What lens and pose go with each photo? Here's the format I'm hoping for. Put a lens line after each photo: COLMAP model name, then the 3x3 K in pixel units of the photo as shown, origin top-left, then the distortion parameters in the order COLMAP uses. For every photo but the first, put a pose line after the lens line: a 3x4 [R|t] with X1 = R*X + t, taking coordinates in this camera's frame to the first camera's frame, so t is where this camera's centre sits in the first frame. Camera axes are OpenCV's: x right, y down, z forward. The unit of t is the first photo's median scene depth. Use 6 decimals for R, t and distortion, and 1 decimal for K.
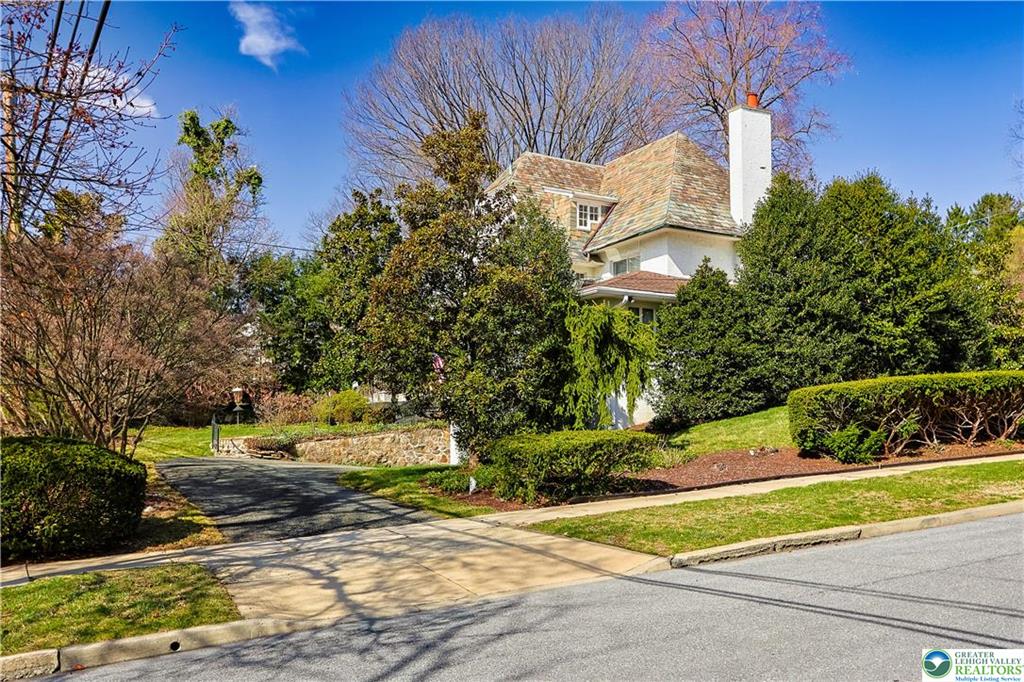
lens RADIAL K [[812.7, 0, 512.0], [0, 812.7, 341.0], [0, 0, 1]] dist [-0.002451, -0.000359]
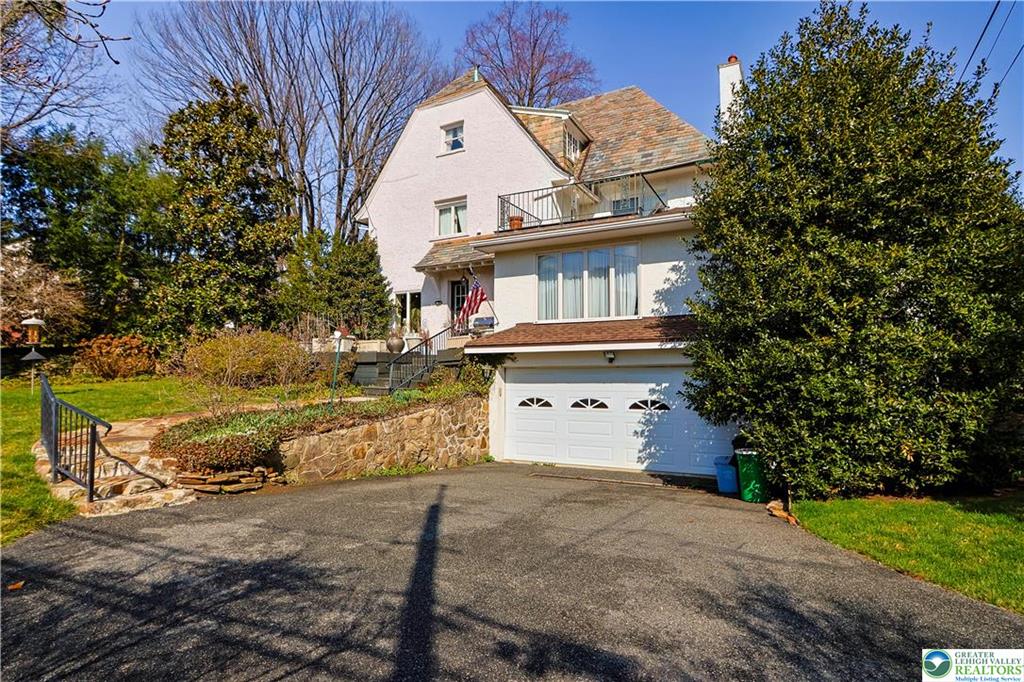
lens RADIAL K [[517.8, 0, 507.6], [0, 517.8, 345.1], [0, 0, 1]] dist [-0.015454, -0.000785]
pose [[0.874915, 0.042652, 0.482394, -0.287274], [-0.073995, 0.996192, 0.046122, 0.049734], [-0.478590, -0.076048, 0.874739, 0.677446]]
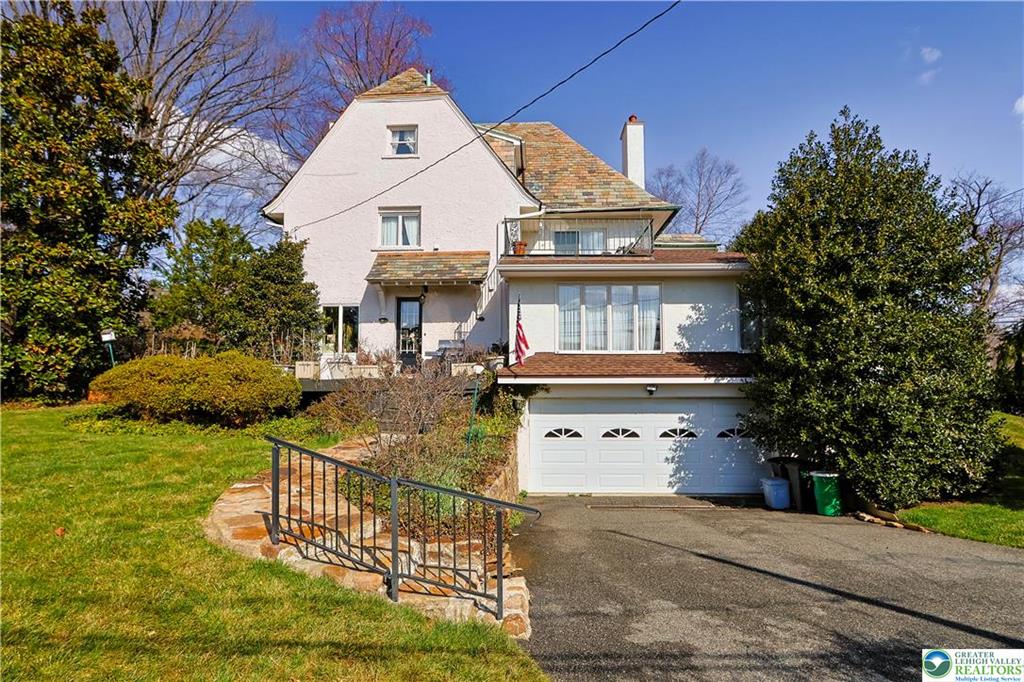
lens RADIAL K [[525.5, 0, 490.2], [0, 525.5, 345.8], [0, 0, 1]] dist [-0.016398, -0.000169]
pose [[0.592423, 0.078063, 0.801836, -0.486960], [-0.112849, 0.993522, -0.013349, 0.057774], [-0.797684, -0.082578, 0.597395, 0.871780]]
